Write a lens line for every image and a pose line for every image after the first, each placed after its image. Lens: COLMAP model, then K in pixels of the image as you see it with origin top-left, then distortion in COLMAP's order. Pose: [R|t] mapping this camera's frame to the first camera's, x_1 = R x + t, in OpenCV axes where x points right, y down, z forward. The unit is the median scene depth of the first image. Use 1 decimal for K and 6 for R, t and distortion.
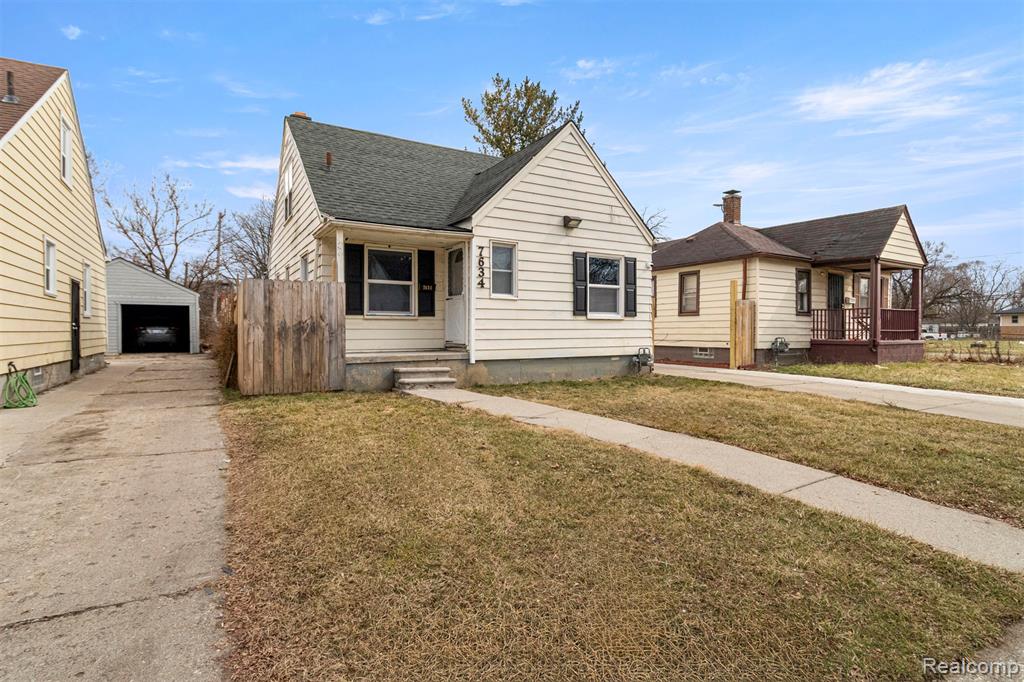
lens RADIAL K [[516.6, 0, 505.9], [0, 516.6, 341.3], [0, 0, 1]] dist [-0.023383, -0.000100]
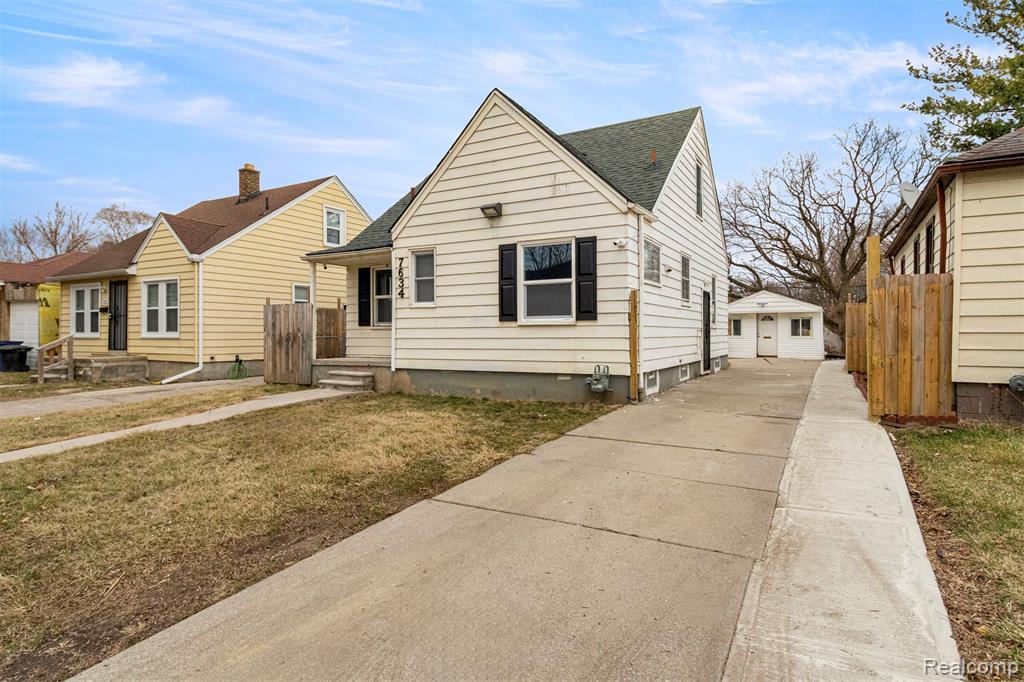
lens RADIAL K [[581.4, 0, 500.7], [0, 581.4, 335.8], [0, 0, 1]] dist [0.003769, 0.001025]
pose [[0.493249, 0.000540, -0.869888, 1.020136], [-0.014376, 0.999868, -0.007531, -0.021857], [0.869769, 0.016220, 0.493192, 0.584066]]
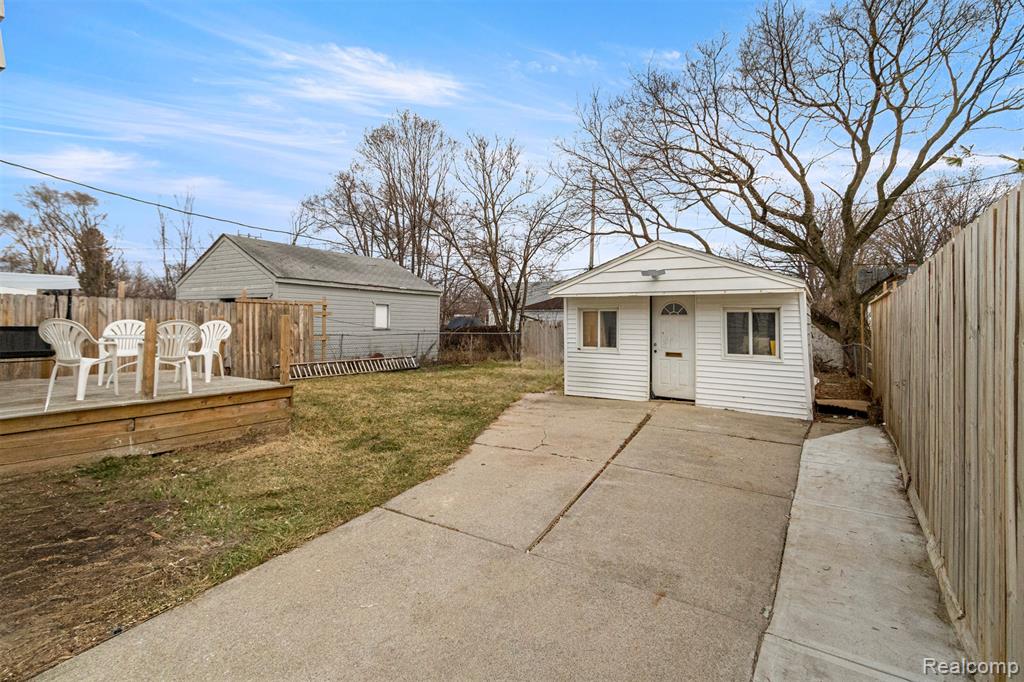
lens RADIAL K [[473.3, 0, 510.8], [0, 473.3, 312.3], [0, 0, 1]] dist [0.000577, -0.000090]
pose [[0.438632, -0.016225, -0.898520, 0.064568], [-0.027763, 0.999115, -0.031595, -0.090515], [0.898238, 0.038804, 0.437794, 2.153675]]
